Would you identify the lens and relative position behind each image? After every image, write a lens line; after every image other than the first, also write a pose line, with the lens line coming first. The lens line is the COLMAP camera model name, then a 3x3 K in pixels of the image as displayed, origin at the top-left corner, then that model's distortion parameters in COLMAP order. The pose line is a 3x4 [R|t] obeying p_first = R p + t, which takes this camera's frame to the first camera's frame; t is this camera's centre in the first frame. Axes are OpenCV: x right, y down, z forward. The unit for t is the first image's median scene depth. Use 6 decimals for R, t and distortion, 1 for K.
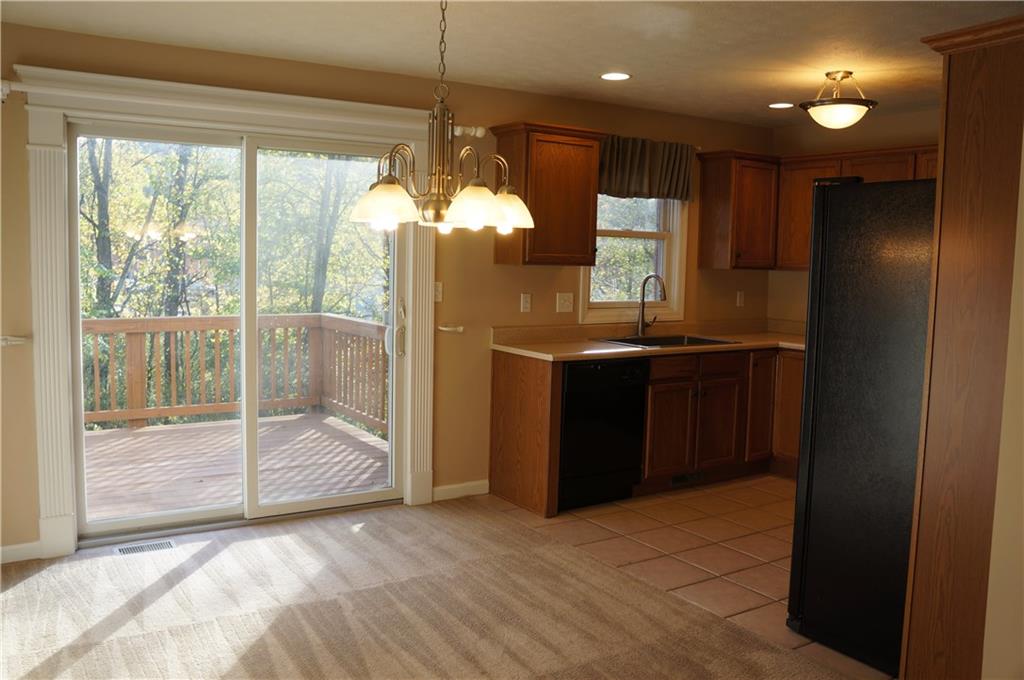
lens RADIAL K [[843.7, 0, 512.0], [0, 843.7, 340.0], [0, 0, 1]] dist [-0.104846, 0.001180]
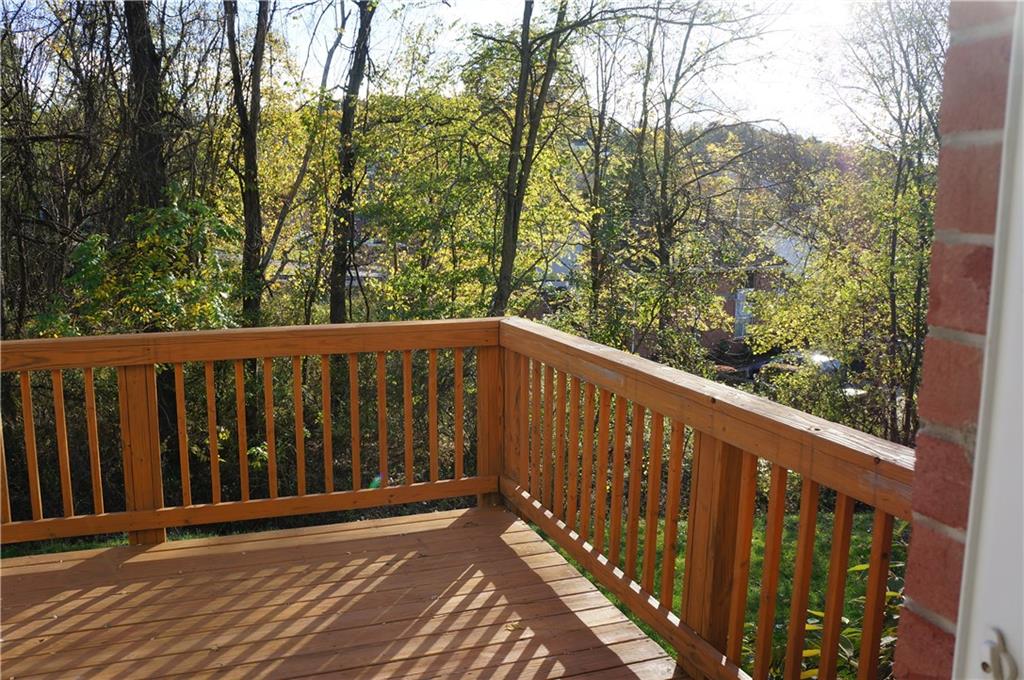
lens RADIAL K [[843.7, 0, 512.0], [0, 843.7, 340.0], [0, 0, 1]] dist [-0.104846, 0.001180]
pose [[0.974186, 0.015337, -0.225226, -0.040327], [-0.003168, 0.998520, 0.054291, -0.017728], [0.225725, -0.052176, 0.972793, 0.193114]]
